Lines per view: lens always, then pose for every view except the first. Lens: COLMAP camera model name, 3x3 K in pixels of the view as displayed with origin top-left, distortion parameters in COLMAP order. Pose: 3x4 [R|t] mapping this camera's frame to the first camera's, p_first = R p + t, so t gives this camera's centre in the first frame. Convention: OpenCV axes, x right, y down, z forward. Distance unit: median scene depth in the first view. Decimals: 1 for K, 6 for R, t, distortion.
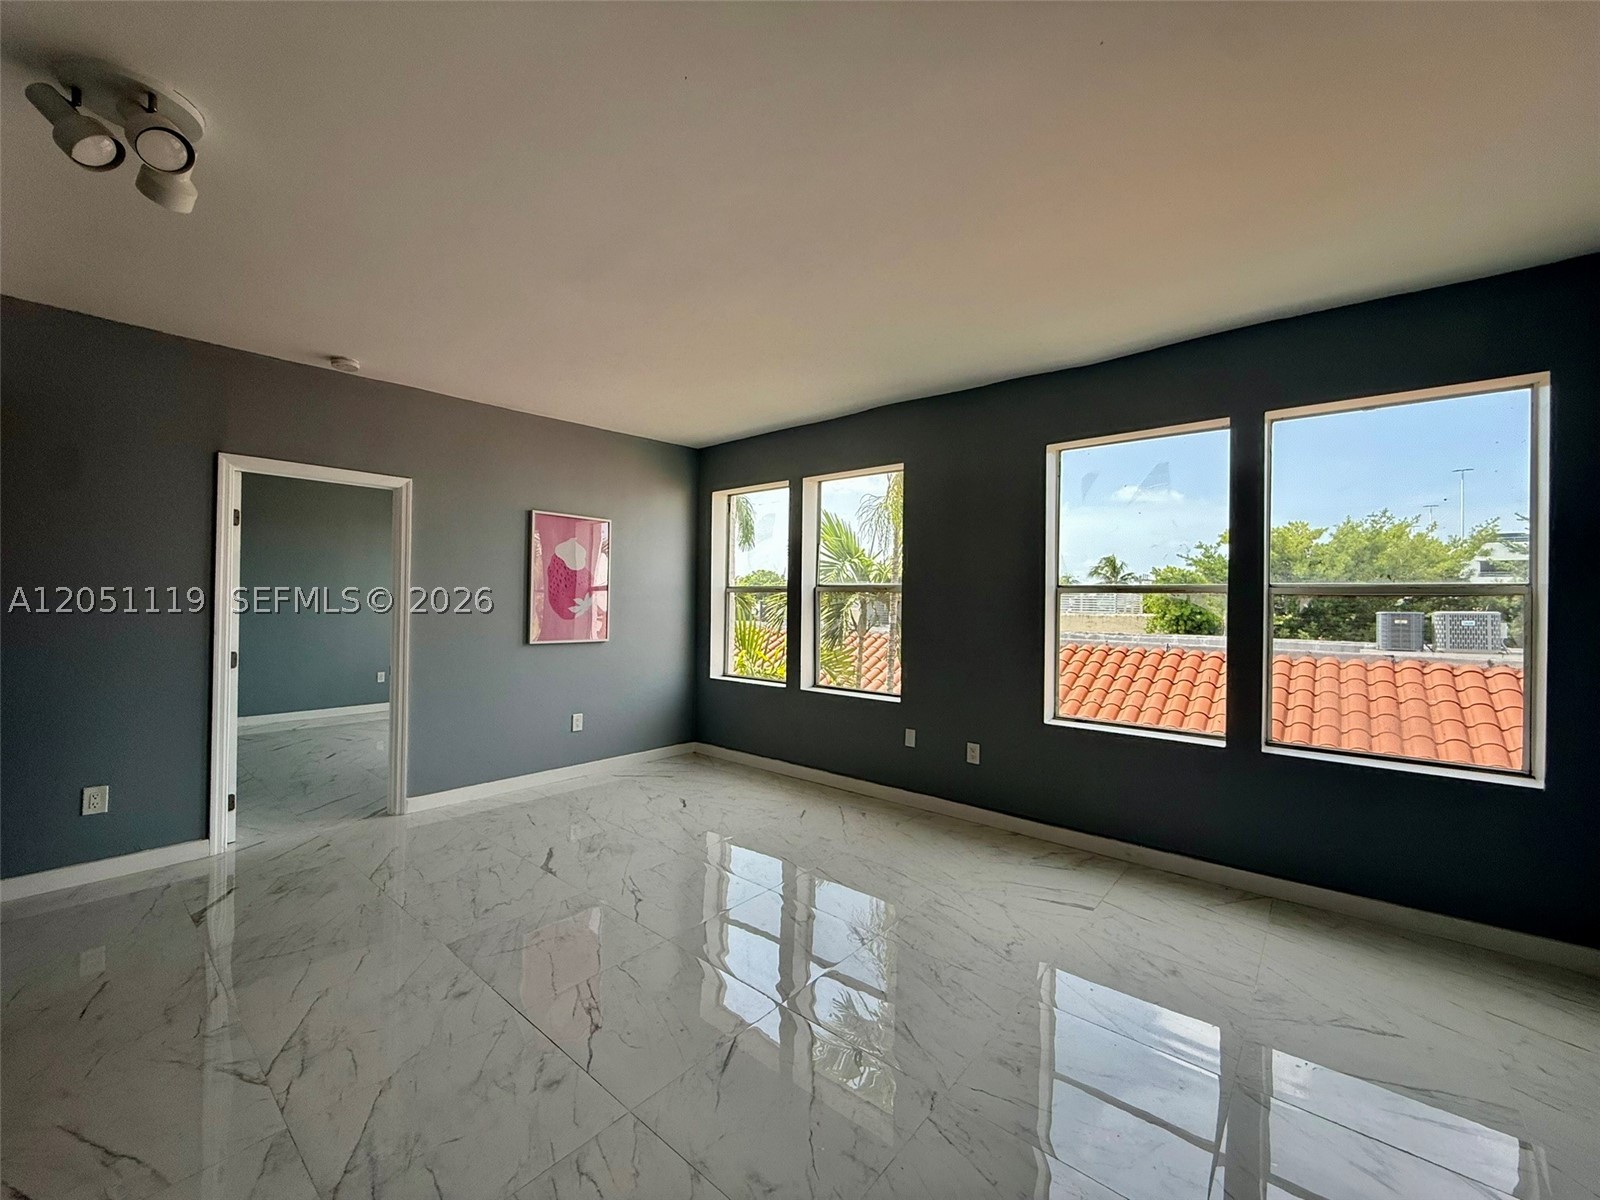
lens RADIAL K [[639.2, 0, 796.0], [0, 639.2, 598.8], [0, 0, 1]] dist [0.000790, 0.000006]
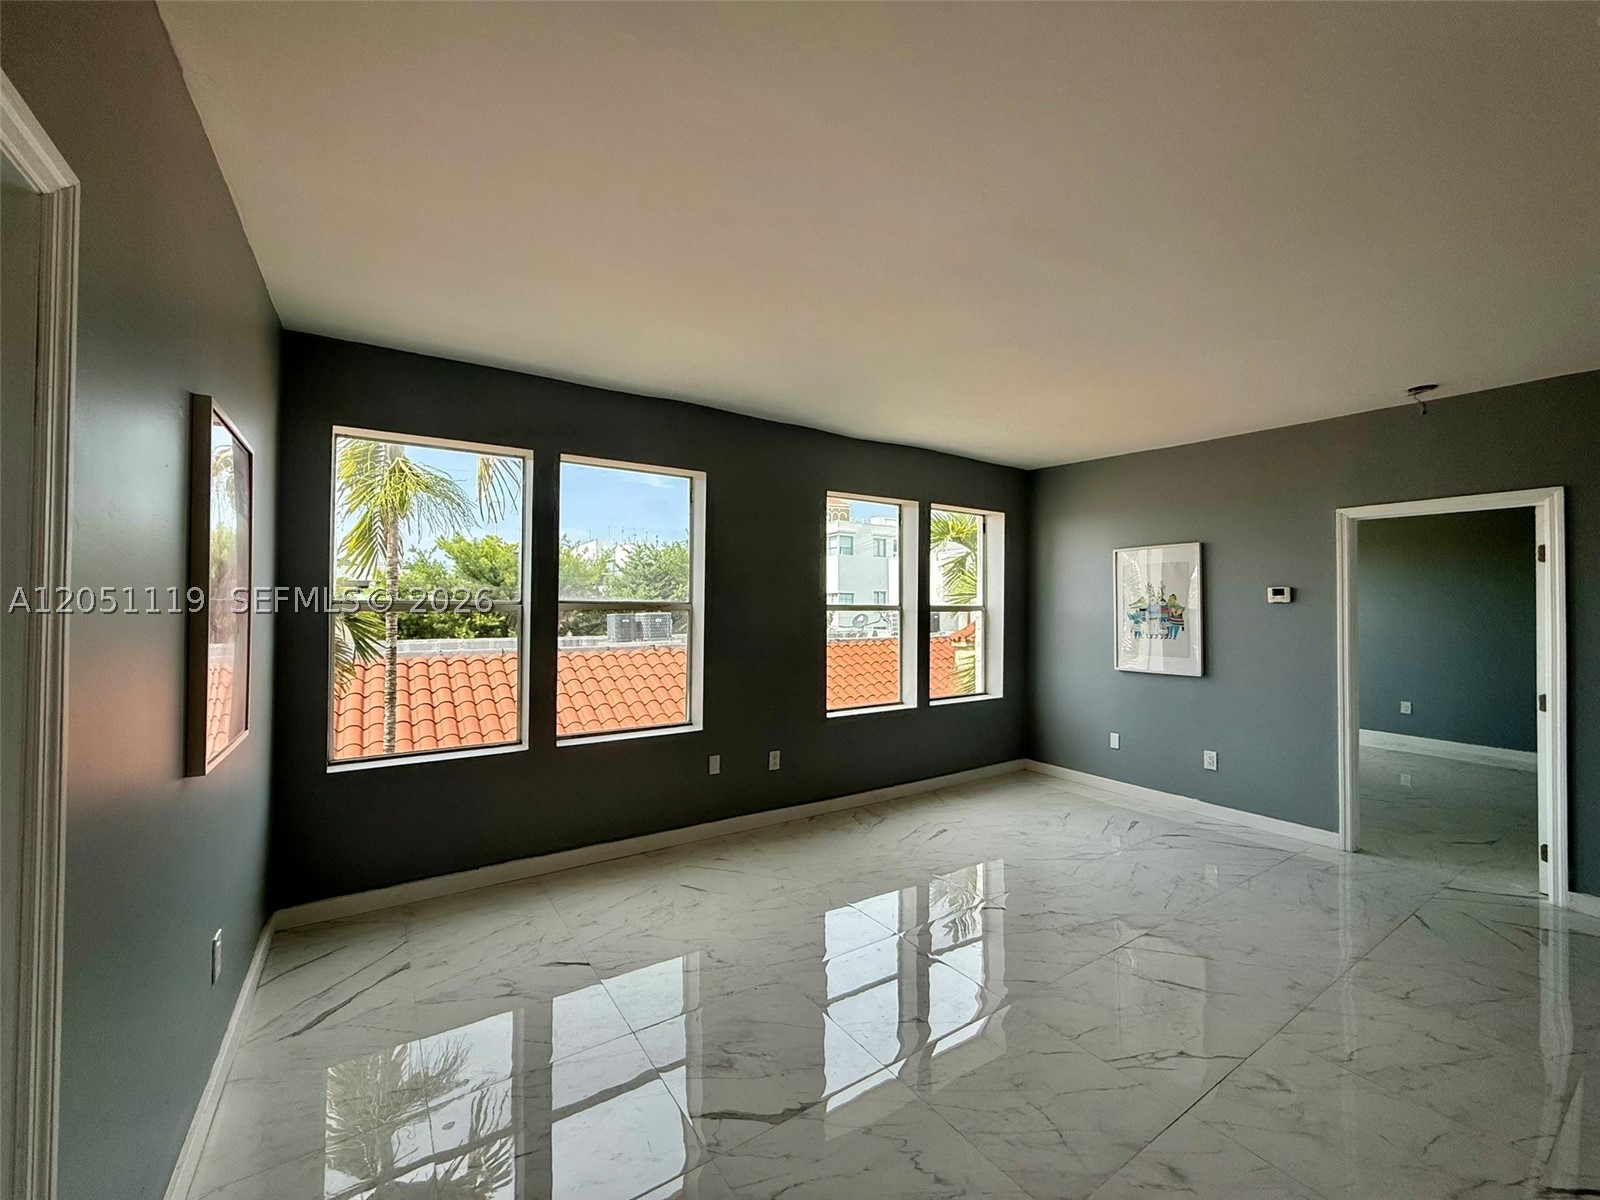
lens RADIAL K [[639.2, 0, 796.0], [0, 639.2, 598.8], [0, 0, 1]] dist [0.000790, 0.000006]
pose [[0.274115, 0.003132, 0.961692, -0.587165], [-0.004092, 0.999989, -0.002090, -0.022100], [-0.961688, -0.003362, 0.274125, 0.525889]]
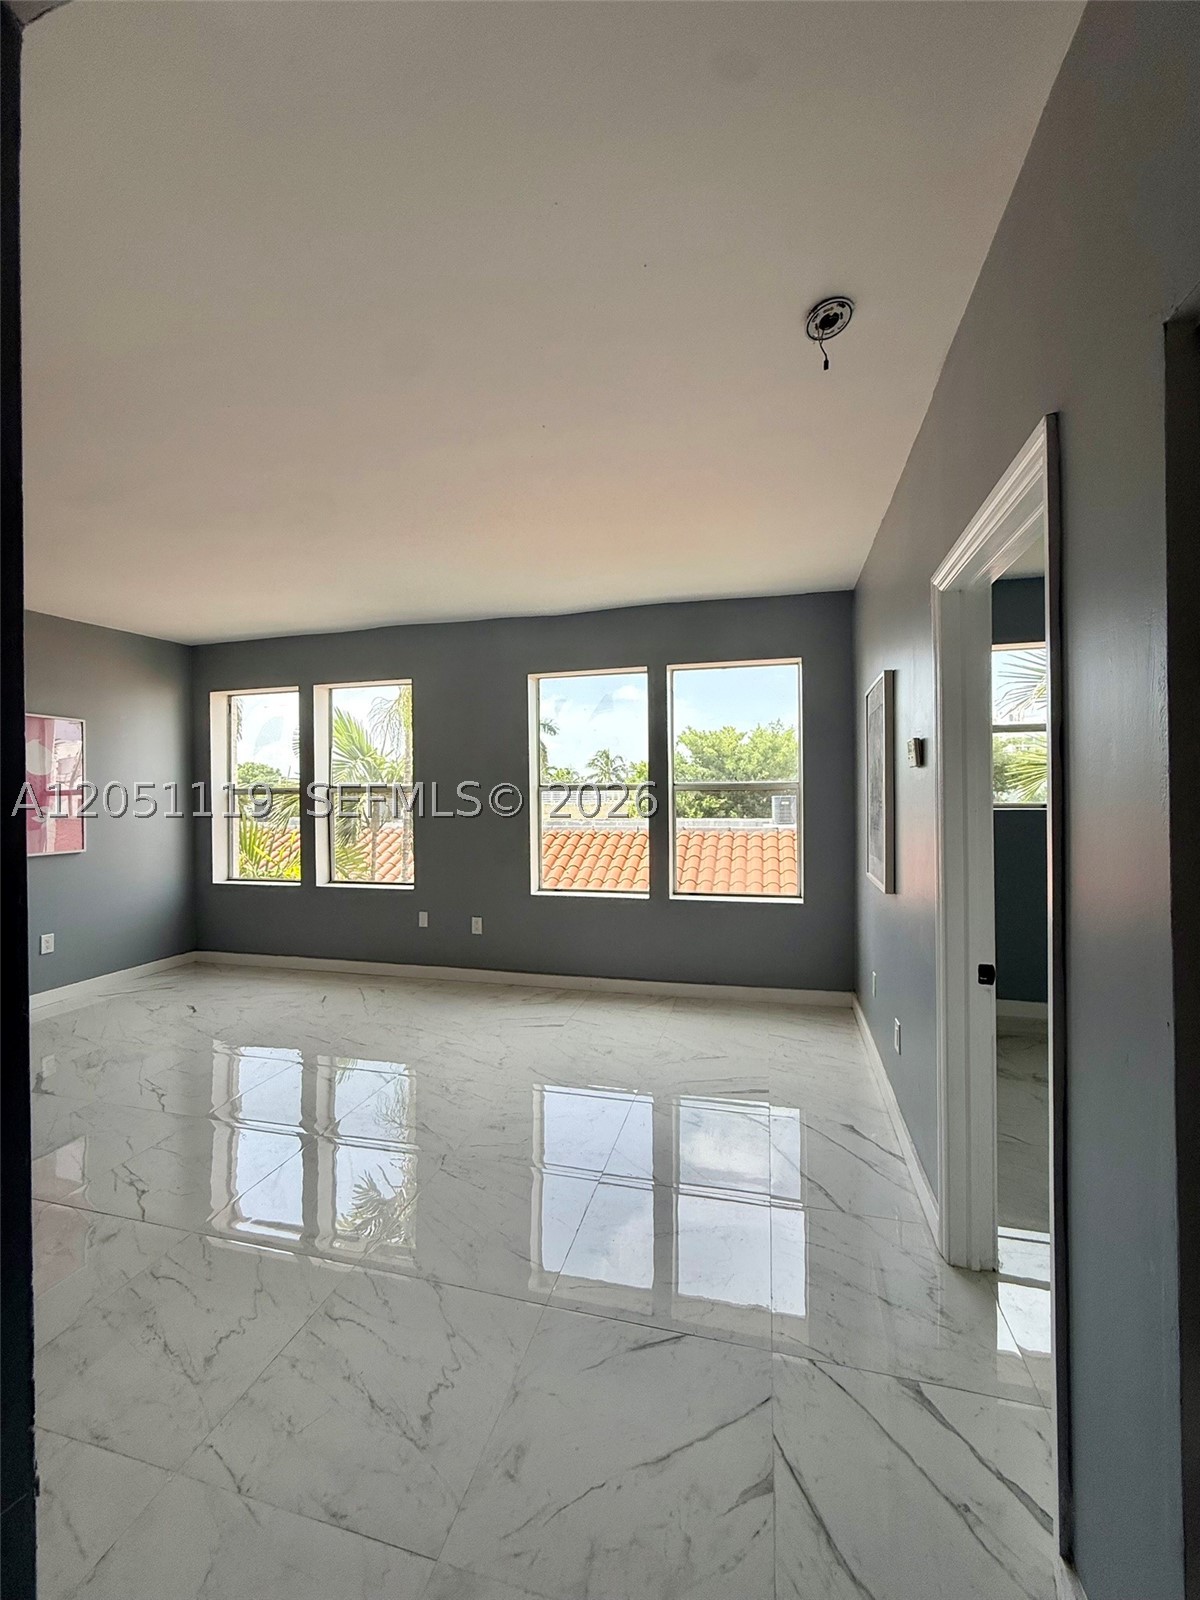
lens RADIAL K [[639.2, 0, 600.0], [0, 639.2, 800.0], [0, 0, 1]] dist [0.000790, 0.000006]
pose [[0.901559, -0.026365, 0.431852, -0.021778], [0.019901, 0.999612, 0.019481, -0.010684], [-0.432198, -0.008969, 0.901734, -0.144310]]
